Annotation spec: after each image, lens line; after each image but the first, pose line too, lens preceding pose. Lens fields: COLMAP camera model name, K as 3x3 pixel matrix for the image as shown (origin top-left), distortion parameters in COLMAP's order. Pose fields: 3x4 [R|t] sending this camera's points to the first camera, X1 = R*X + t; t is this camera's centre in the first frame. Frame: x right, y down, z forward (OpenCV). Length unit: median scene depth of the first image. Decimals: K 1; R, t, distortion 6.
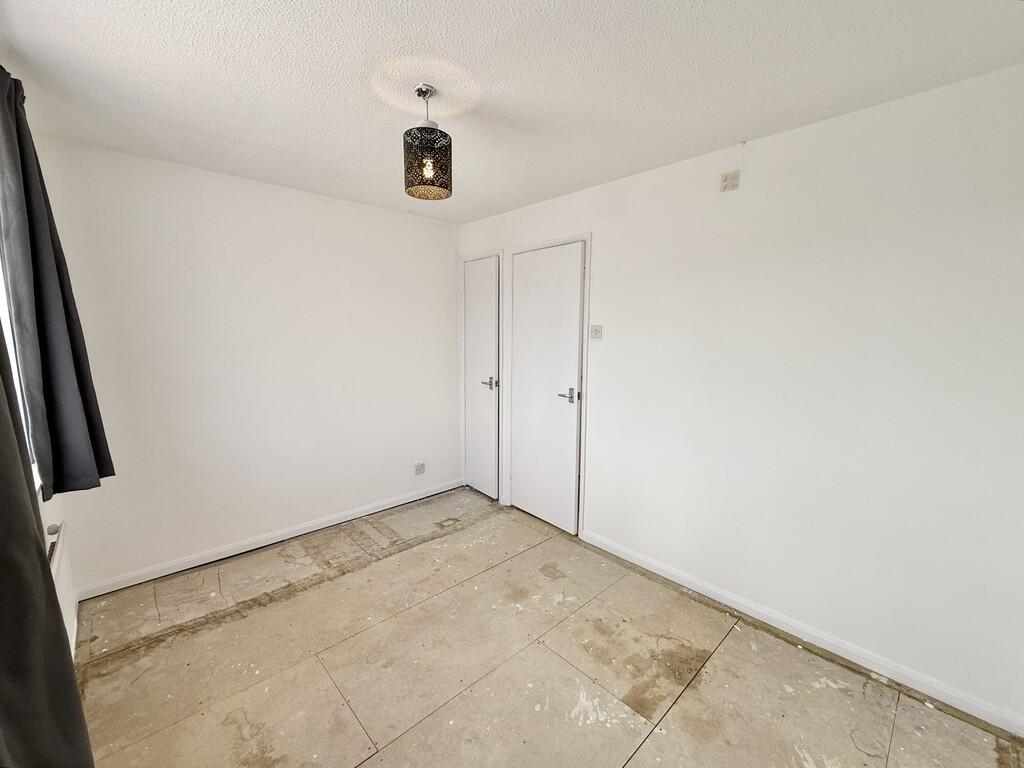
lens RADIAL K [[419.0, 0, 512.0], [0, 419.0, 384.0], [0, 0, 1]] dist [0.000518, 0.000060]
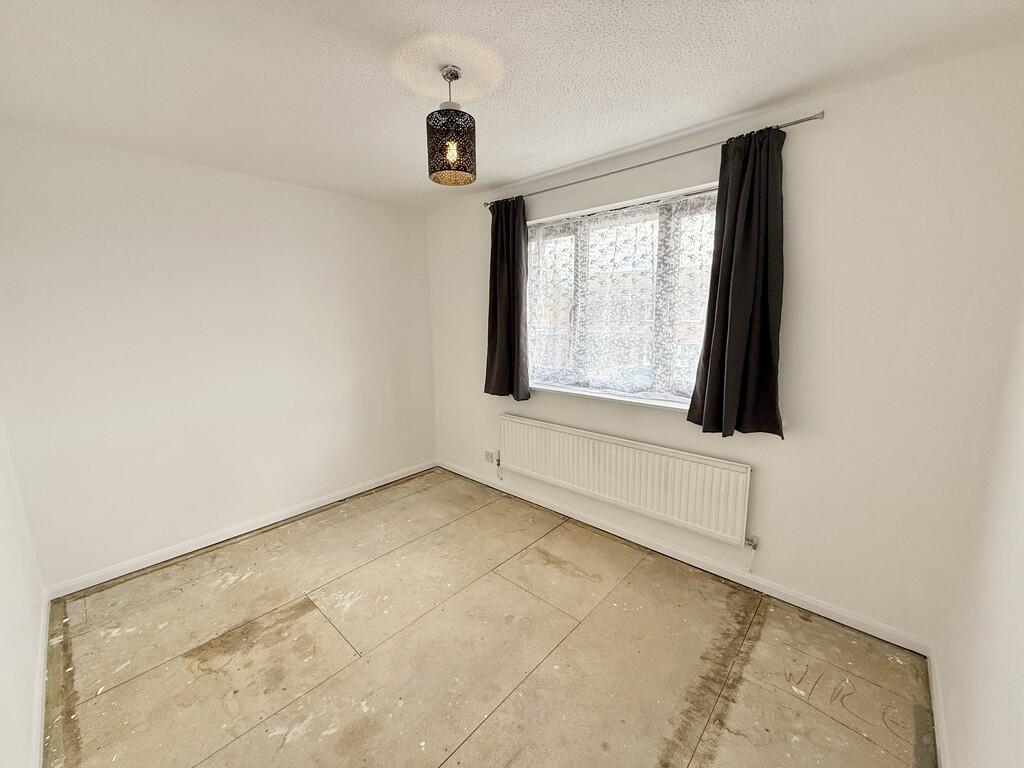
lens RADIAL K [[419.0, 0, 512.0], [0, 419.0, 384.0], [0, 0, 1]] dist [0.000518, 0.000060]
pose [[-0.997967, 0.015245, -0.061882, -0.227192], [-0.003253, 0.957519, 0.288351, -0.234715], [0.063649, 0.287966, -0.955523, 1.764293]]
